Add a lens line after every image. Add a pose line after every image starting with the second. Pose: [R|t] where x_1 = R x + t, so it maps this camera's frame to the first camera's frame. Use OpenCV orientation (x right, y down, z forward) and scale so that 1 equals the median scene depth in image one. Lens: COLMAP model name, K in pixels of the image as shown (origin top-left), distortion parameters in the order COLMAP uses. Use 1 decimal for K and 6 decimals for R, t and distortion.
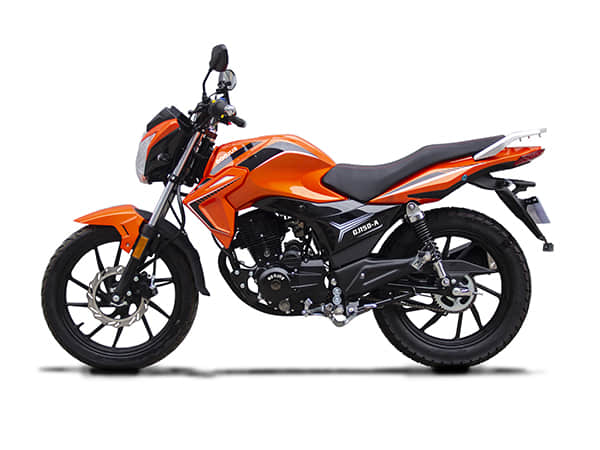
lens RADIAL K [[783.0, 0, 300.0], [0, 783.0, 225.0], [0, 0, 1]] dist [0.175220, 0.002040]
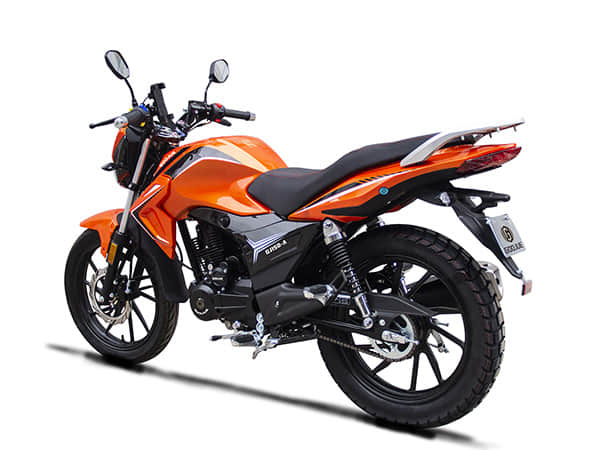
lens RADIAL K [[646.6, 0, 300.0], [0, 646.6, 225.0], [0, 0, 1]] dist [0.004963, -0.001734]
pose [[0.846416, 0.039932, -0.531024, 0.456751], [-0.009030, 0.998117, 0.060663, -0.061757], [0.532446, -0.046551, 0.845183, 0.418750]]
